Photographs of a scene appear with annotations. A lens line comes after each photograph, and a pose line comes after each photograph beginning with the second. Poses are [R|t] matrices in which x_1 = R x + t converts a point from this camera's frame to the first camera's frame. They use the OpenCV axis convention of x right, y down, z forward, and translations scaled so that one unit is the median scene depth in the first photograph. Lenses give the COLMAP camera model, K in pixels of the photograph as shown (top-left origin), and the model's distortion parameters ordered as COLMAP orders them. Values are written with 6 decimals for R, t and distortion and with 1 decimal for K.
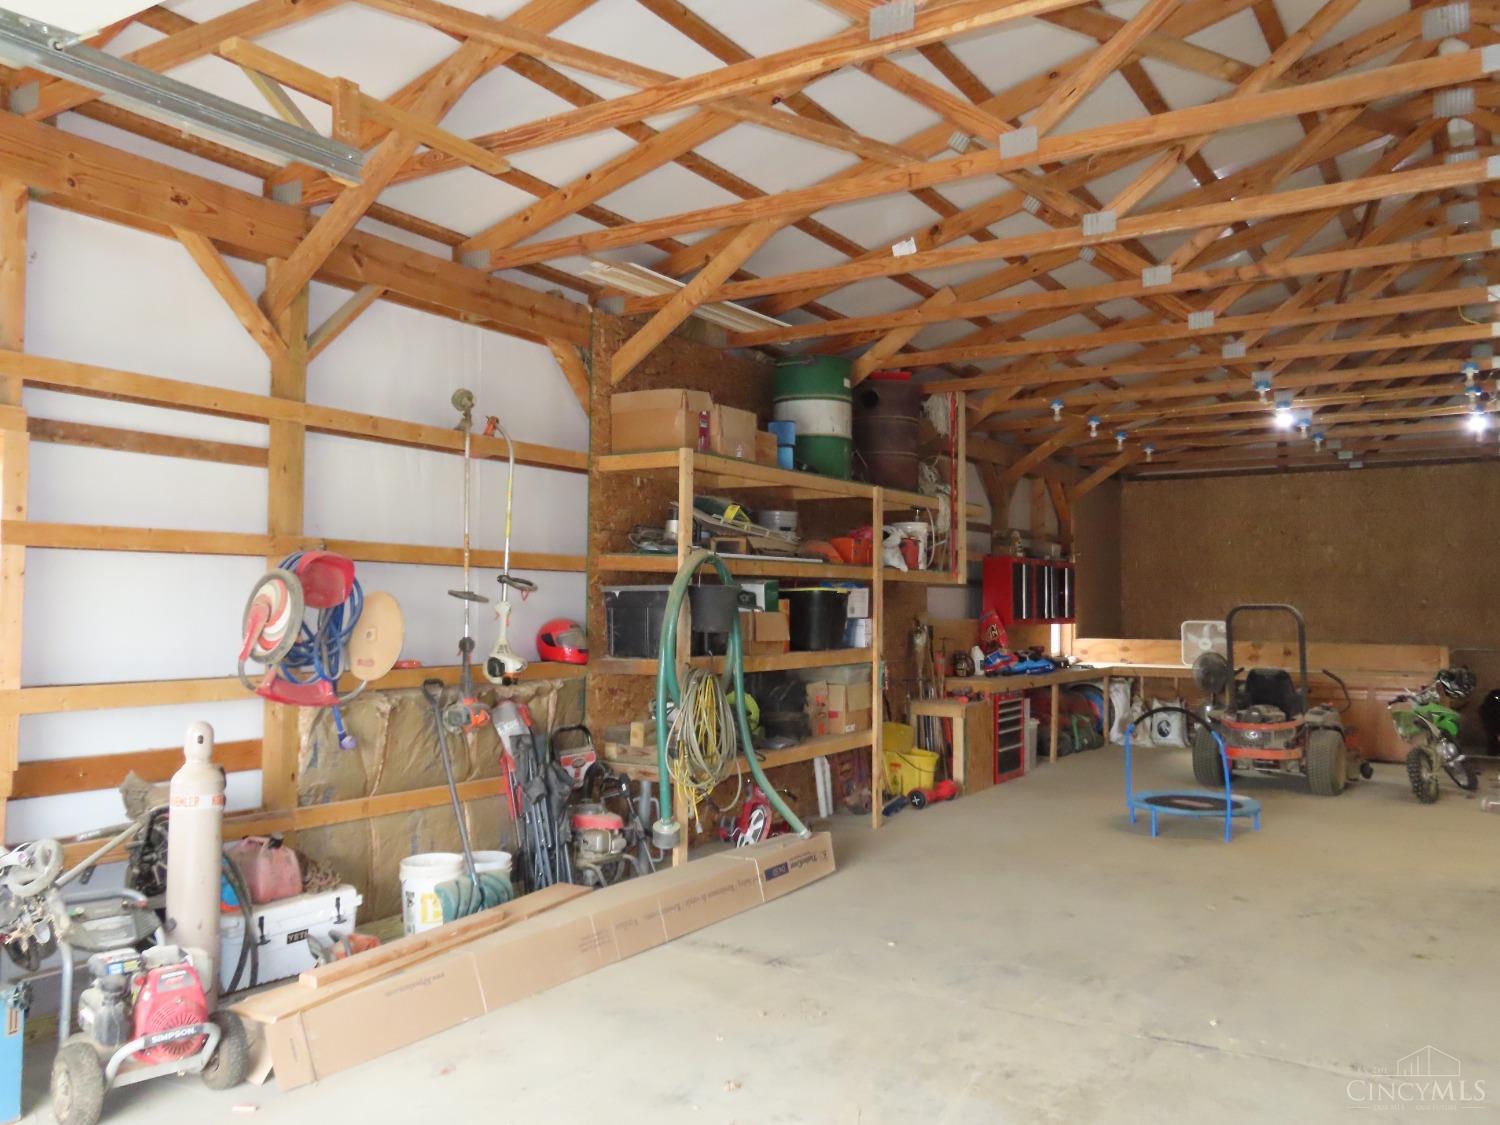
lens RADIAL K [[1198.8, 0, 747.3], [0, 1198.8, 567.2], [0, 0, 1]] dist [-0.007350, 0.002958]
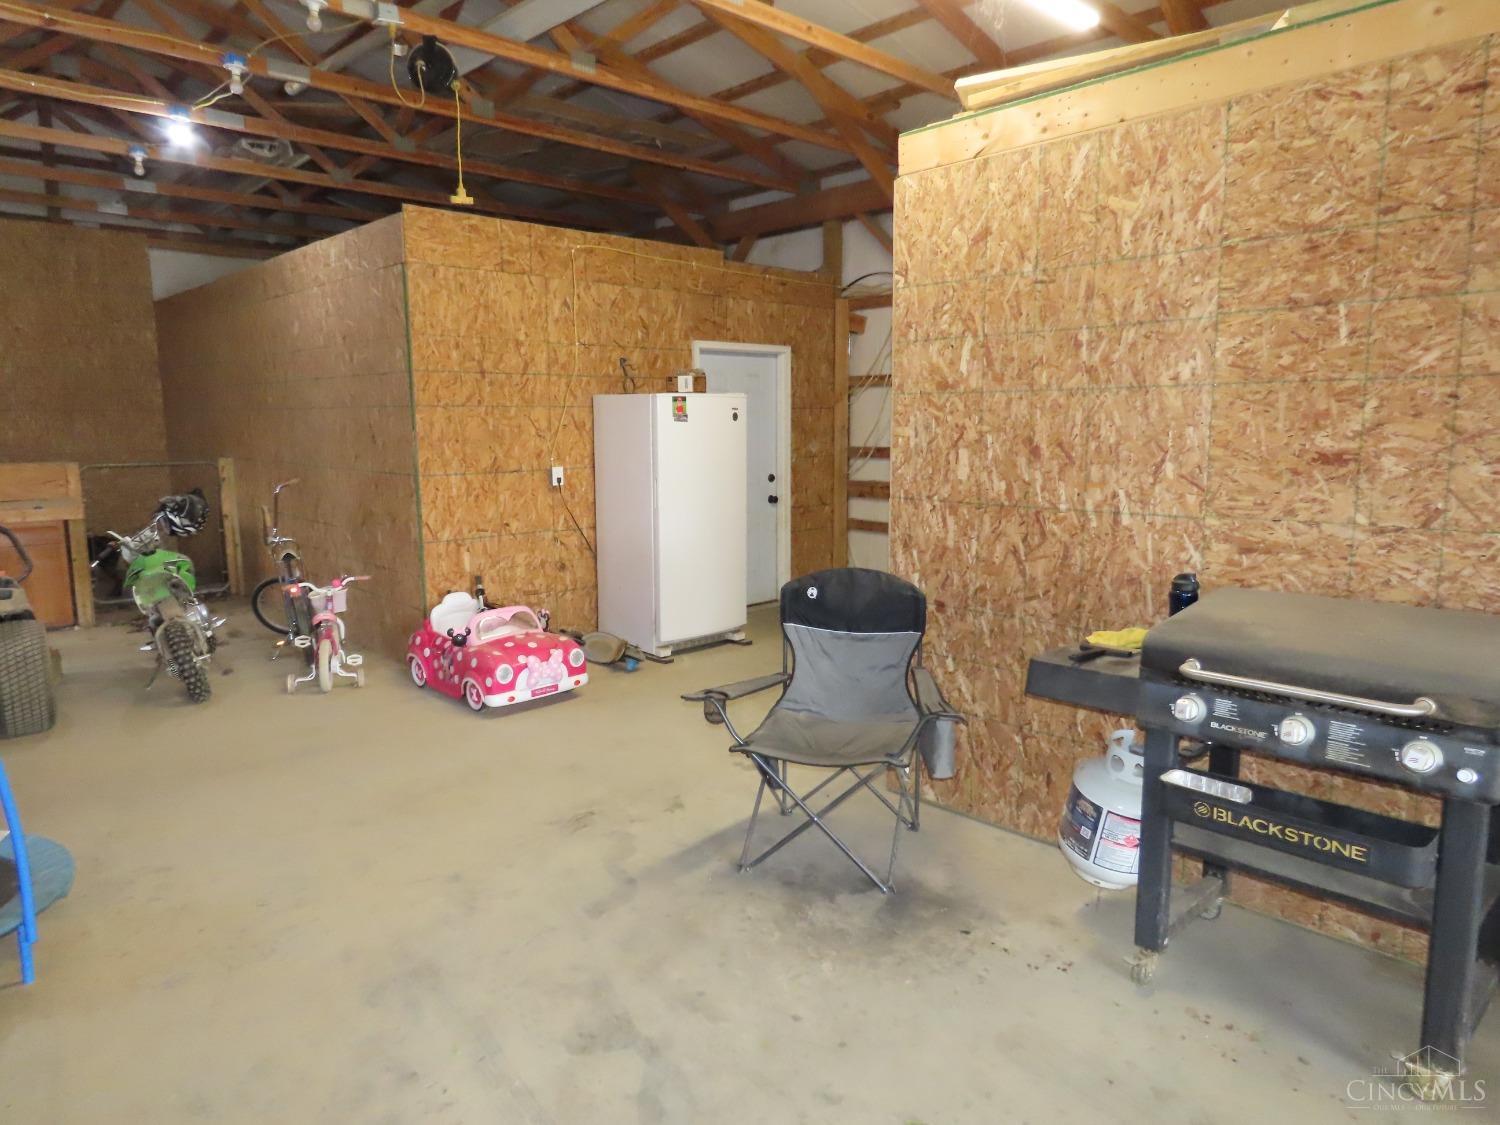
lens RADIAL K [[946.5, 0, 750.3], [0, 946.5, 565.1], [0, 0, 1]] dist [-0.003726, -0.003972]
pose [[0.239379, -0.149307, 0.959378, 0.176309], [-0.032606, 0.986312, 0.161634, 0.032587], [-0.970379, -0.069973, 0.231234, 0.712256]]
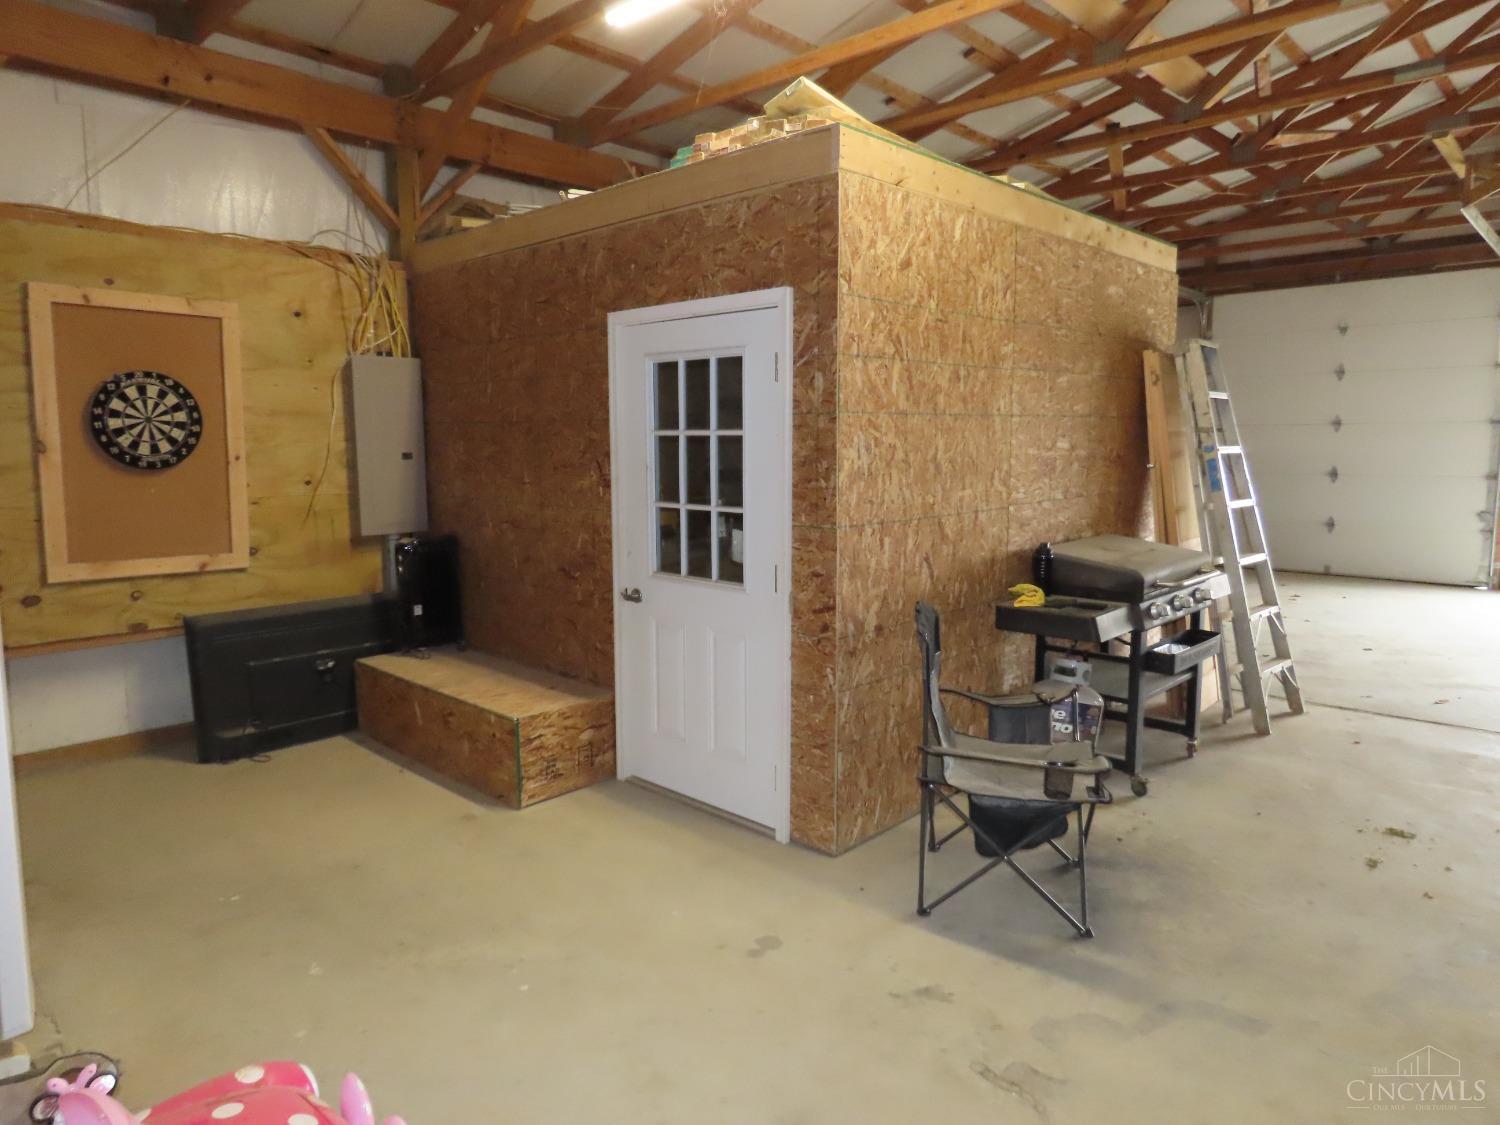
lens RADIAL K [[943.1, 0, 749.0], [0, 943.1, 567.9], [0, 0, 1]] dist [0.000159, -0.003673]
pose [[-0.981768, -0.019439, 0.189086, 0.606228], [-0.000323, 0.994926, 0.100607, 0.048638], [-0.190082, 0.098711, -0.976793, 1.167824]]
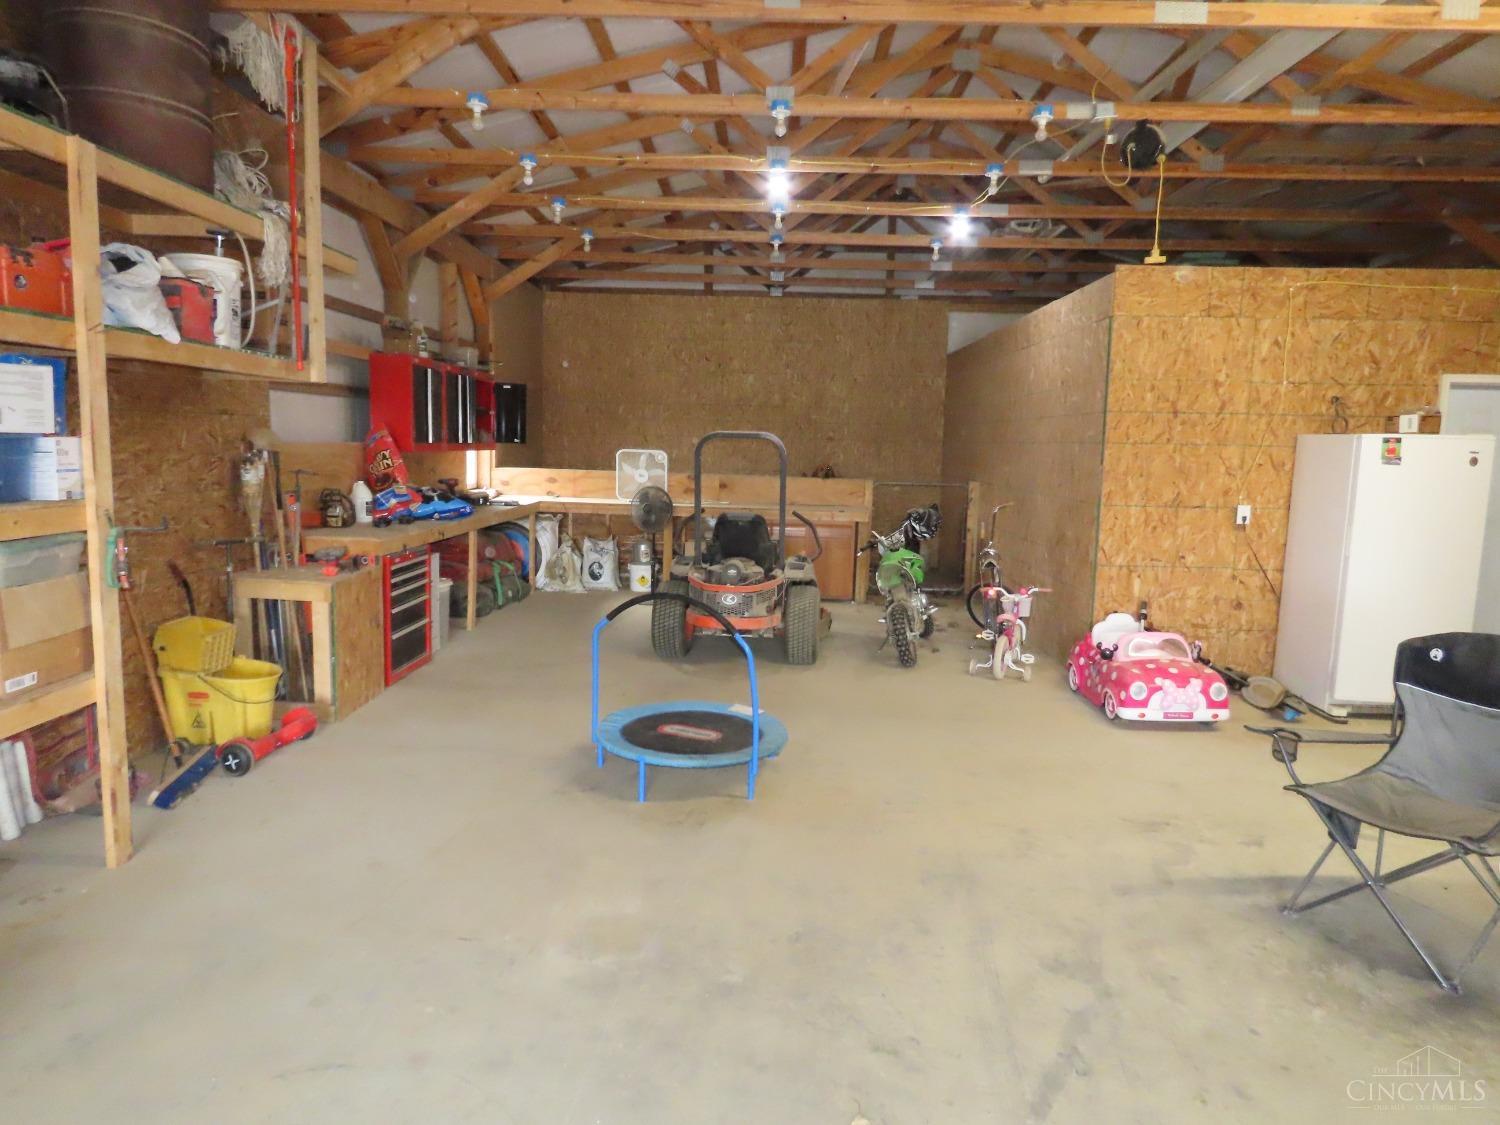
lens RADIAL K [[946.5, 0, 750.3], [0, 946.5, 565.1], [0, 0, 1]] dist [-0.003726, -0.003972]
pose [[0.856768, -0.047134, 0.513543, 0.147417], [-0.040359, 0.986632, 0.157888, 0.025992], [-0.514120, -0.155999, 0.843413, 0.600367]]
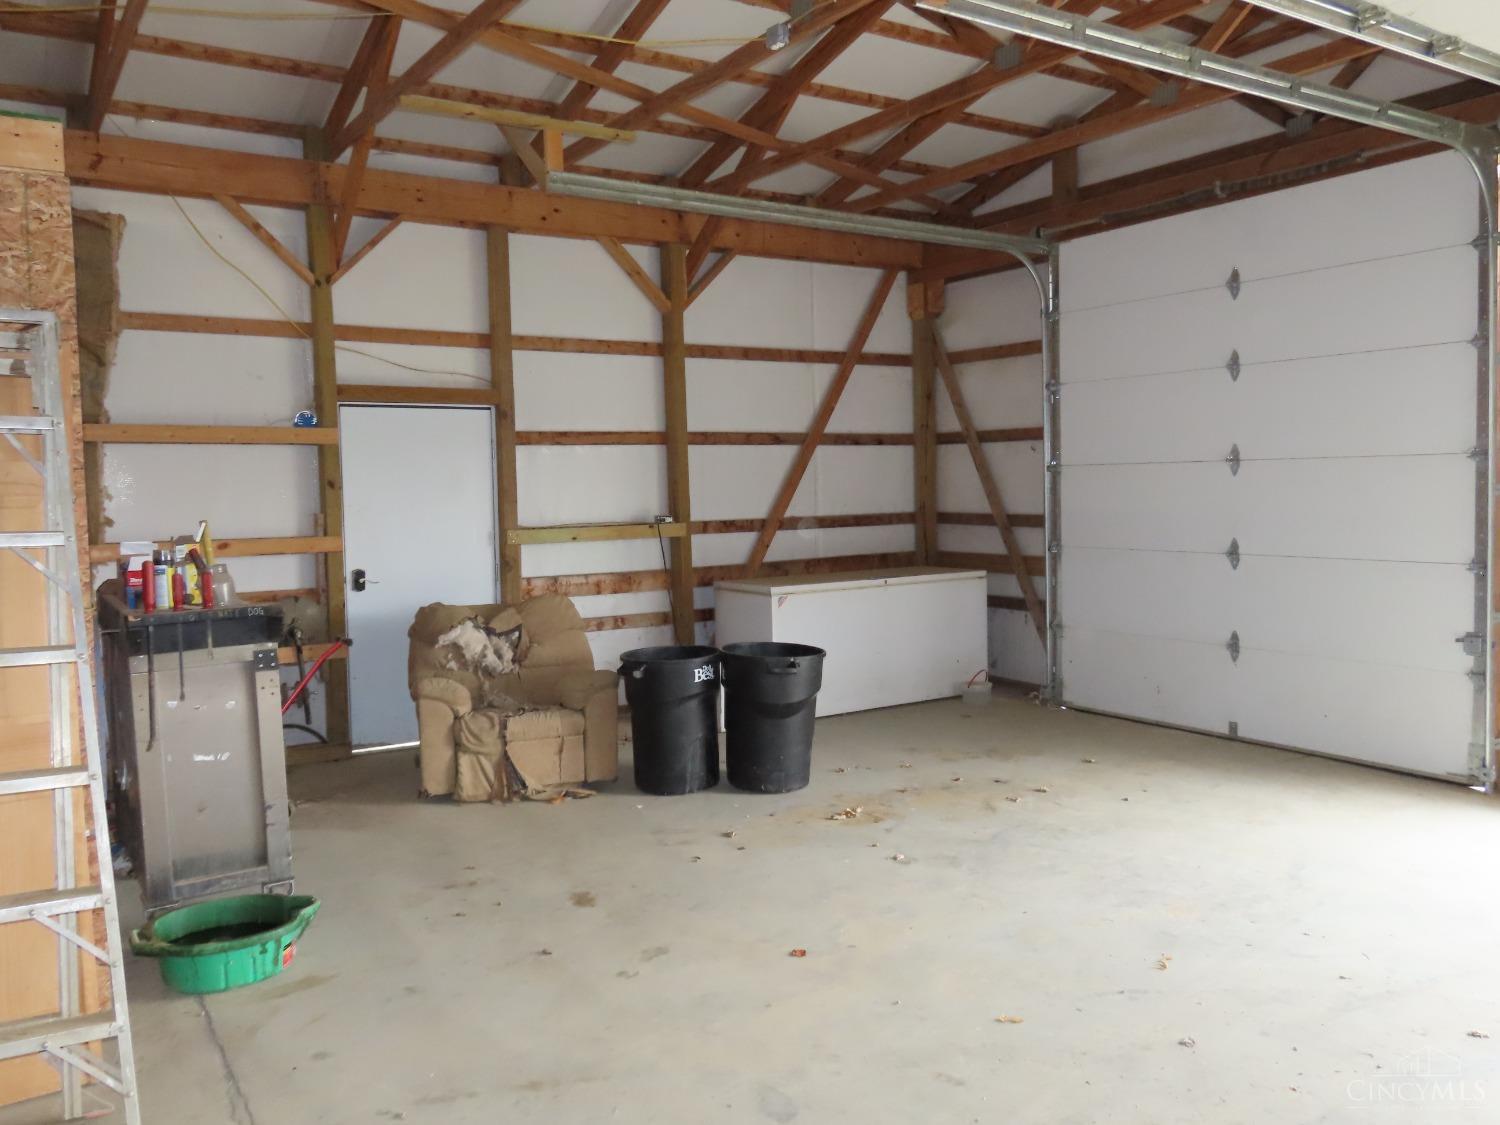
lens RADIAL K [[1198.8, 0, 747.3], [0, 1198.8, 567.2], [0, 0, 1]] dist [-0.007350, 0.002958]
pose [[-0.908060, -0.014866, 0.418576, 0.049440], [0.000149, 0.999358, 0.035817, 0.030303], [-0.418840, 0.032586, -0.907475, 0.712161]]
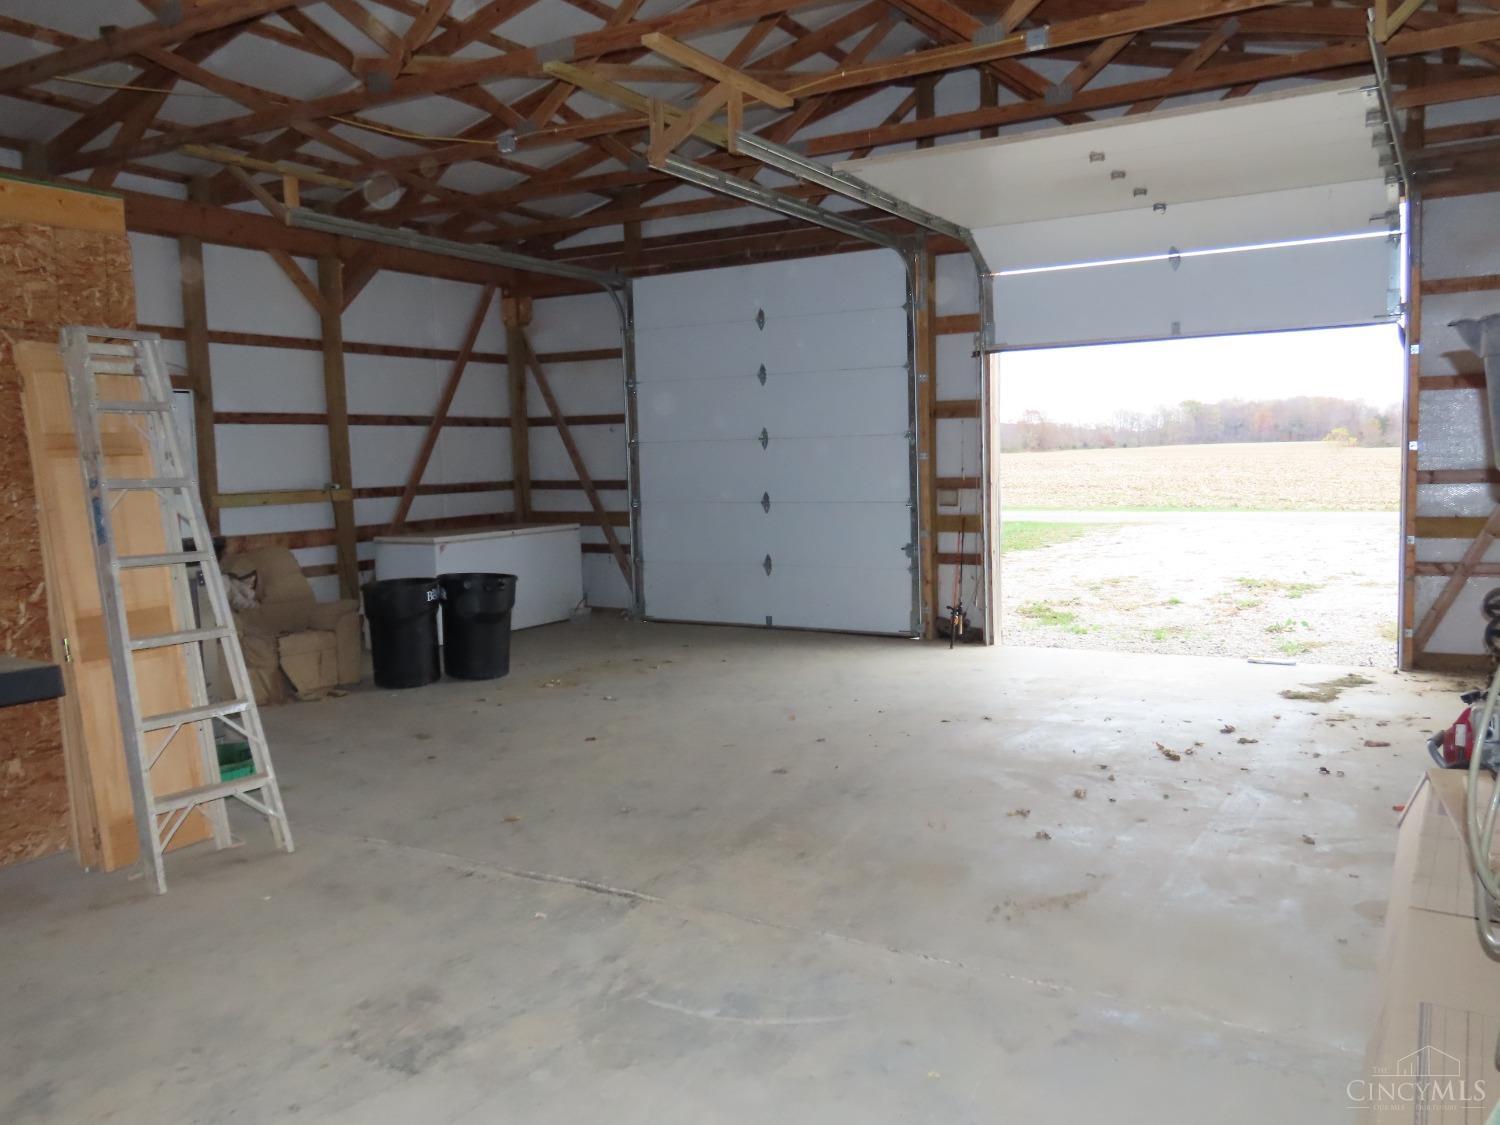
lens RADIAL K [[1198.8, 0, 747.3], [0, 1198.8, 567.2], [0, 0, 1]] dist [-0.007350, 0.002958]
pose [[-0.999299, 0.022750, -0.029736, 0.149098], [0.021108, 0.998296, 0.054404, 0.050282], [0.030923, 0.053738, -0.998076, 1.050232]]
